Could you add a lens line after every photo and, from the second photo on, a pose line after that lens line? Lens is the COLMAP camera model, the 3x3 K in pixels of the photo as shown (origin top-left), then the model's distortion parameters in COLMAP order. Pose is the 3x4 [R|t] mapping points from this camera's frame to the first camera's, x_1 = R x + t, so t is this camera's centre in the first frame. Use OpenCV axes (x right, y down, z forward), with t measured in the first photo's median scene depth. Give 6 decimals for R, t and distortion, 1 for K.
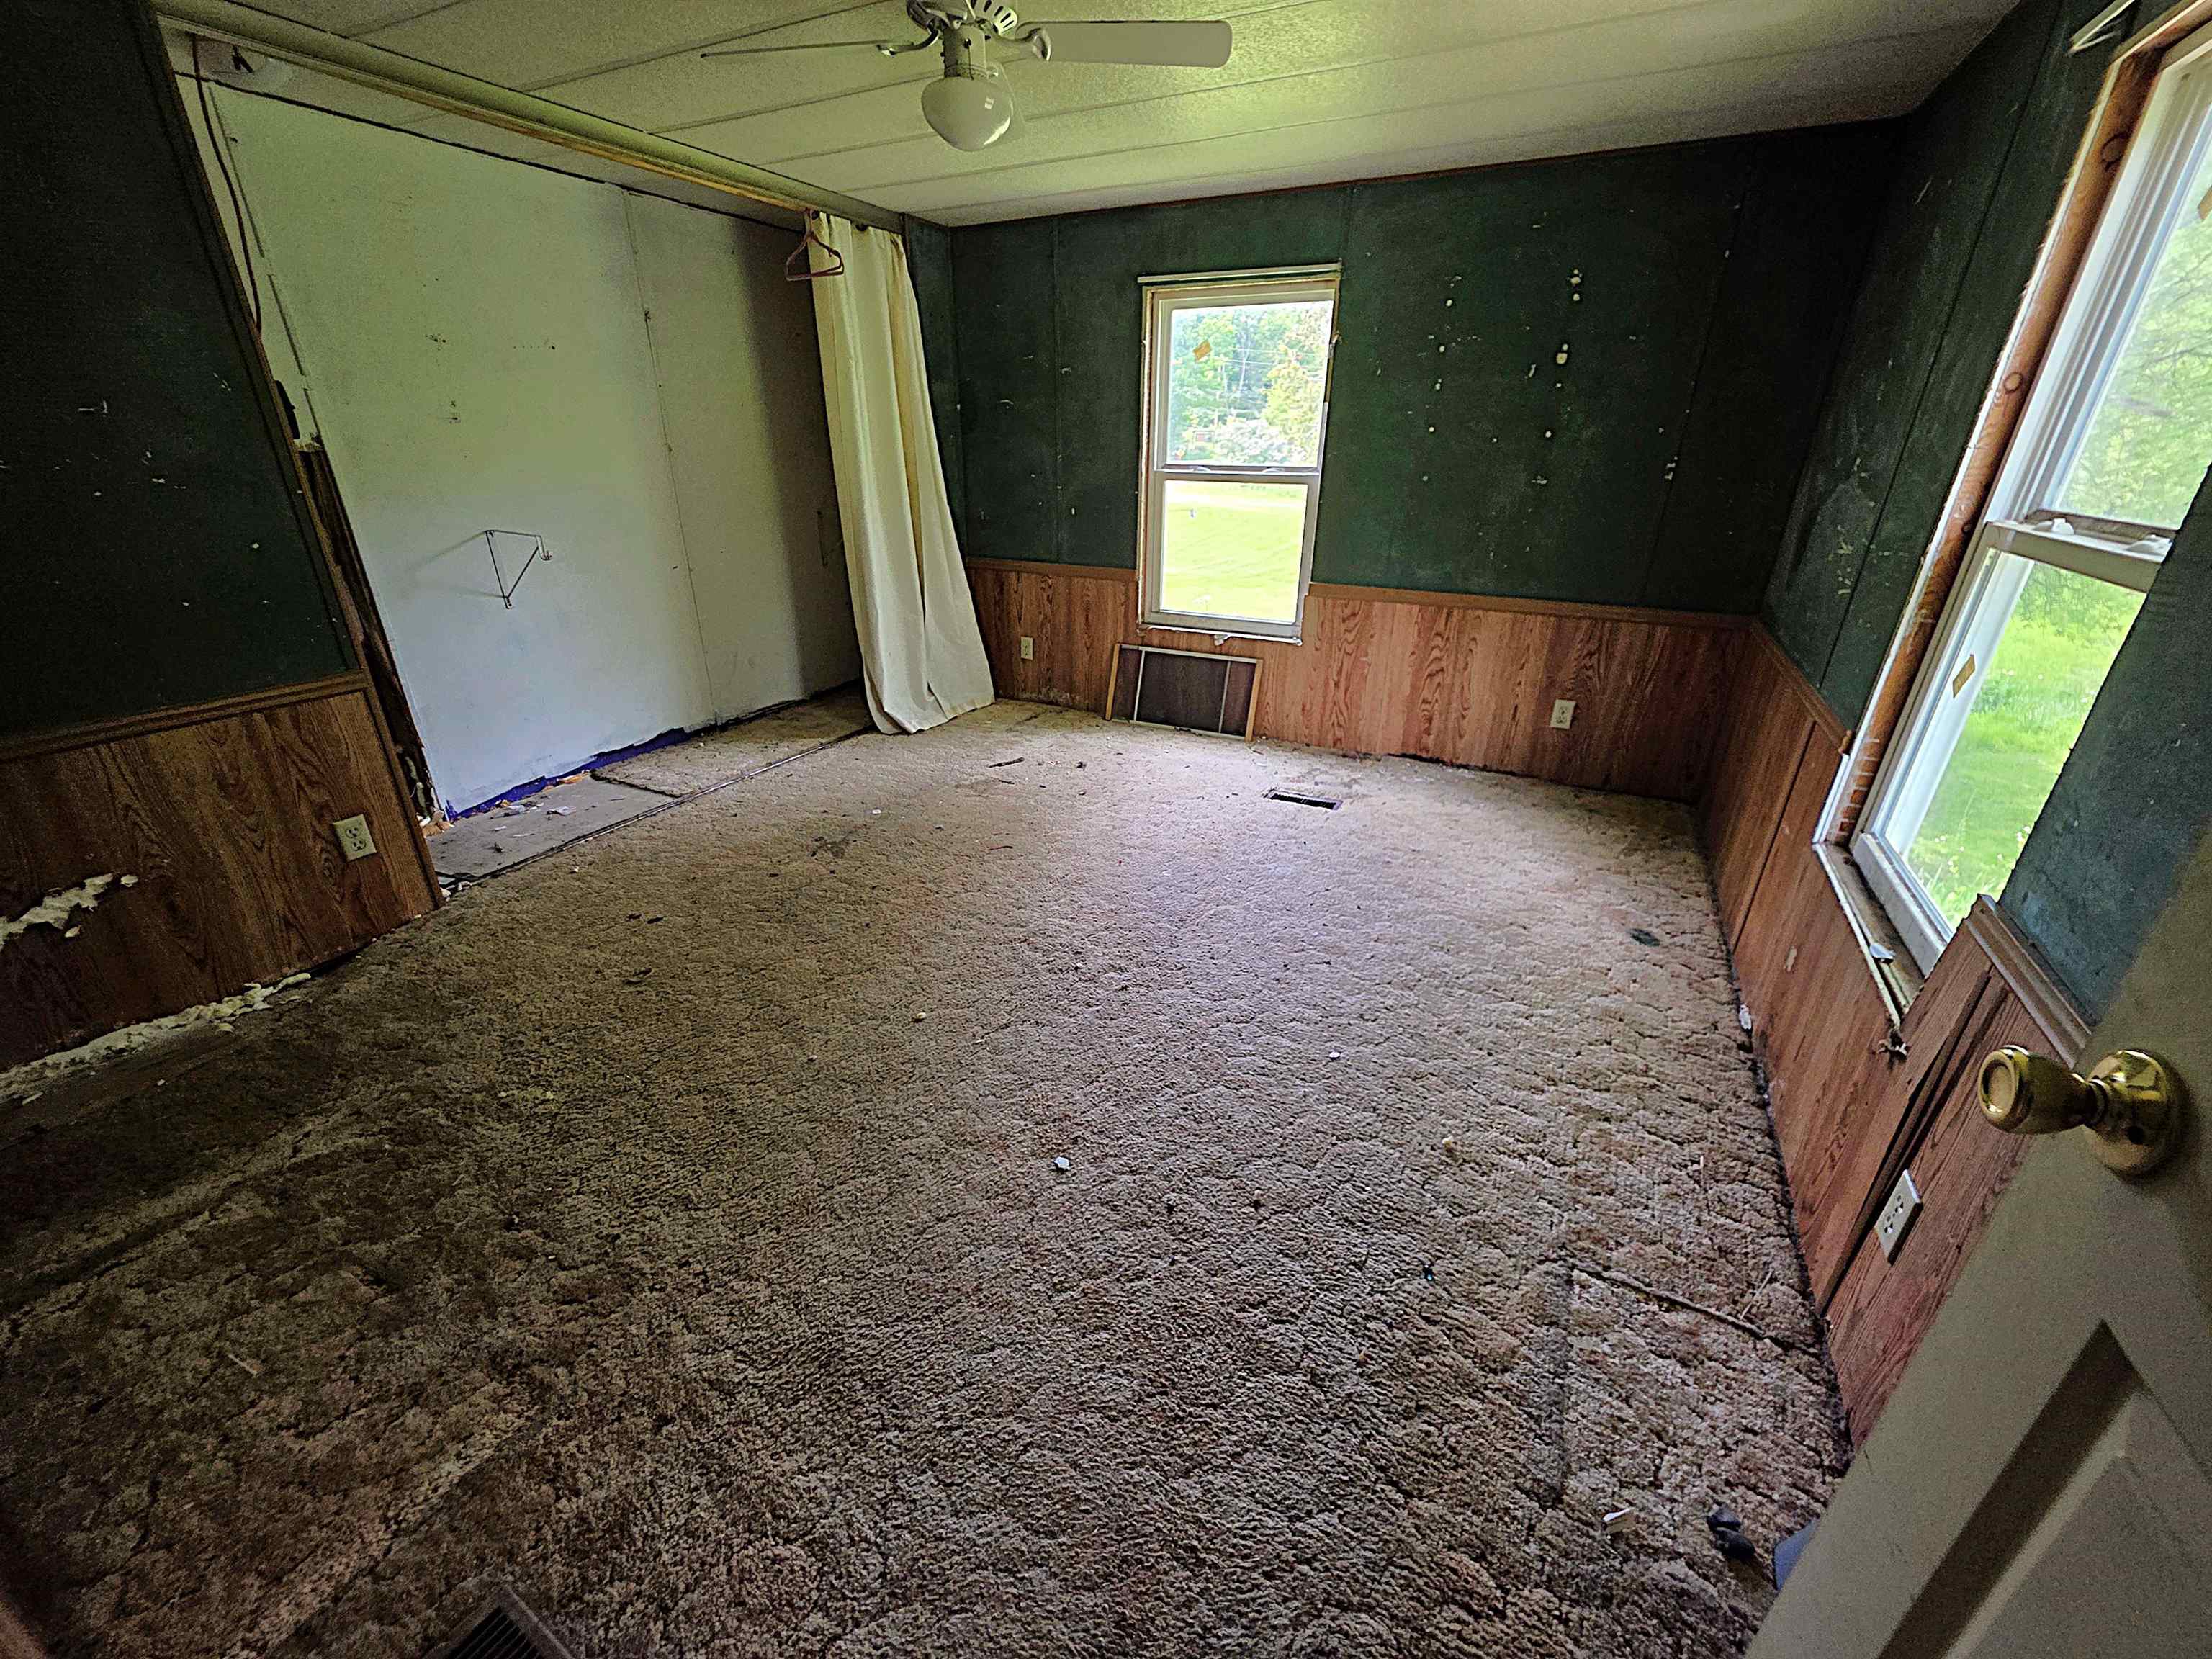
lens RADIAL K [[885.8, 0, 1104.5], [0, 885.8, 825.2], [0, 0, 1]] dist [0.001151, -0.000015]
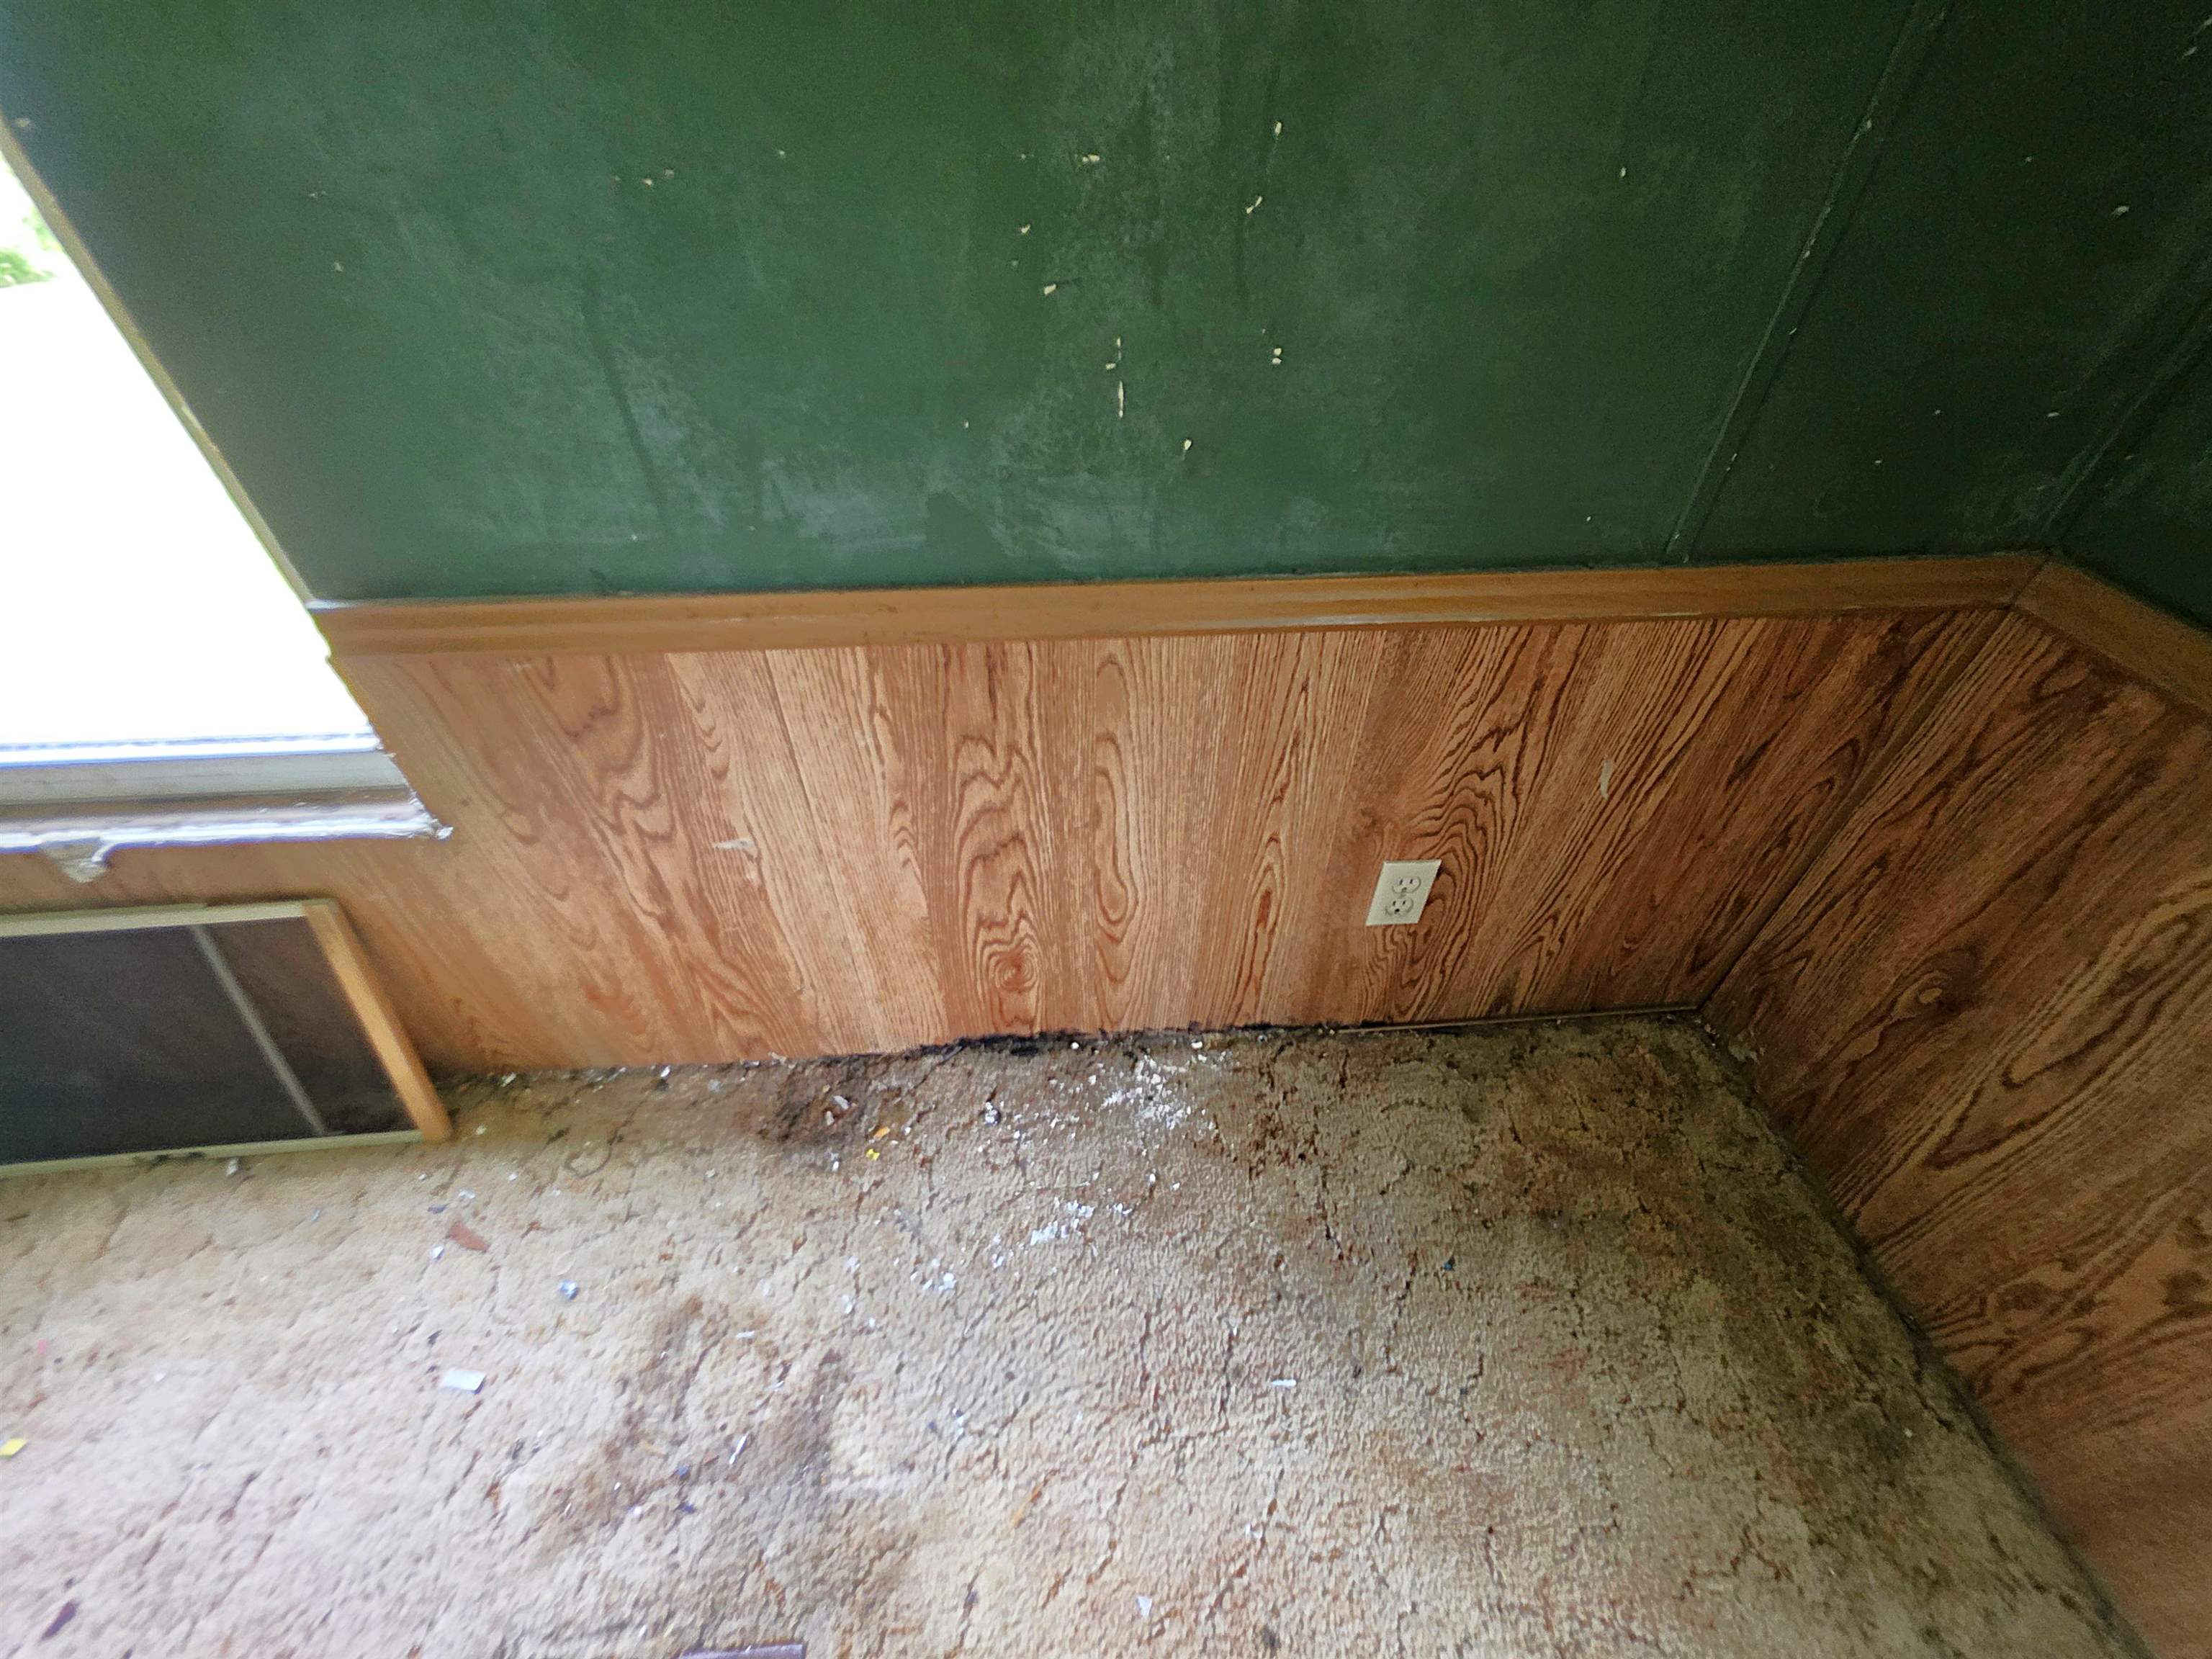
lens RADIAL K [[885.8, 0, 1099.0], [0, 885.8, 831.5], [0, 0, 1]] dist [0.001151, -0.000015]
pose [[0.856069, -0.359348, 0.371502, 0.314425], [0.209769, 0.898465, 0.385691, -0.290003], [-0.472379, -0.252248, 0.844529, 0.788973]]
